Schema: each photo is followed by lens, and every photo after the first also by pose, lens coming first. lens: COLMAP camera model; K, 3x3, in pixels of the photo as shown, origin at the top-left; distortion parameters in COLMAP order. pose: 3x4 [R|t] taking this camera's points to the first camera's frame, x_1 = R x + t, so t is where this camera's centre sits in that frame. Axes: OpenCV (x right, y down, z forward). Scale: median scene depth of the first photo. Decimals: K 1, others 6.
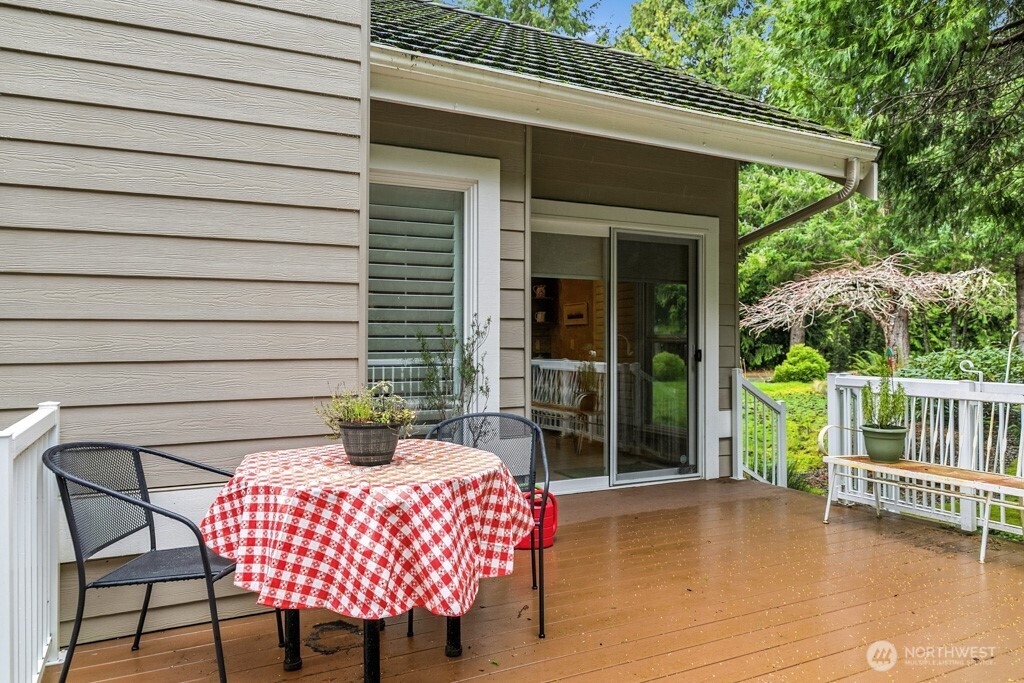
lens RADIAL K [[703.8, 0, 509.4], [0, 703.8, 358.1], [0, 0, 1]] dist [-0.000729, 0.002601]
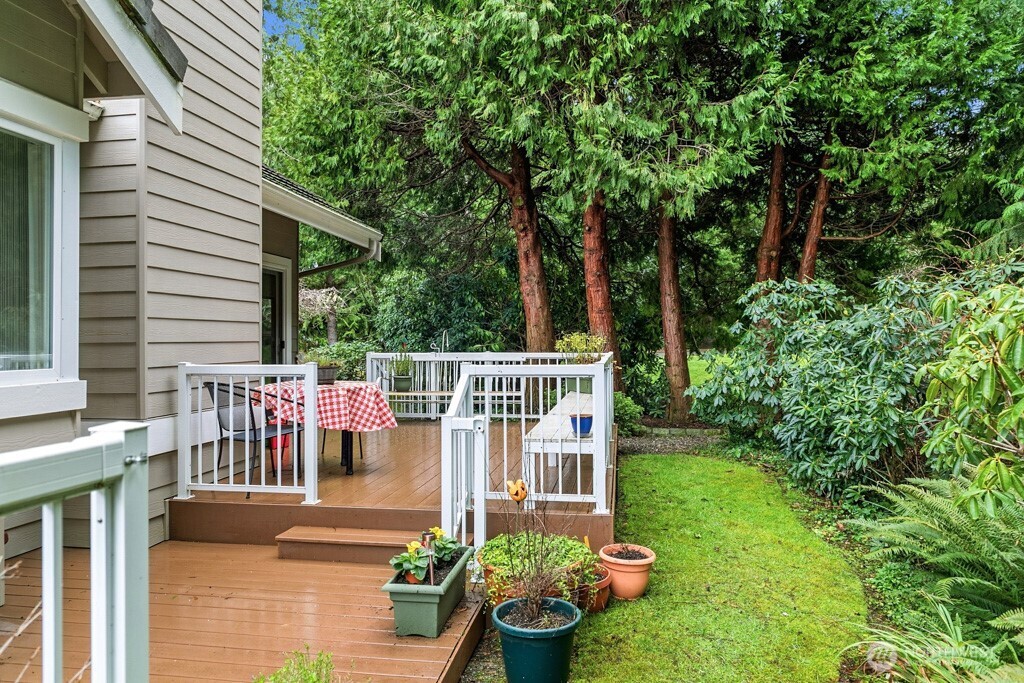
lens RADIAL K [[703.8, 0, 509.4], [0, 703.8, 358.1], [0, 0, 1]] dist [-0.000729, 0.002601]
pose [[0.576758, -0.009016, 0.816865, -1.081074], [0.003579, 0.999957, 0.008510, 0.028571], [-0.816907, -0.001984, 0.576766, -0.523176]]
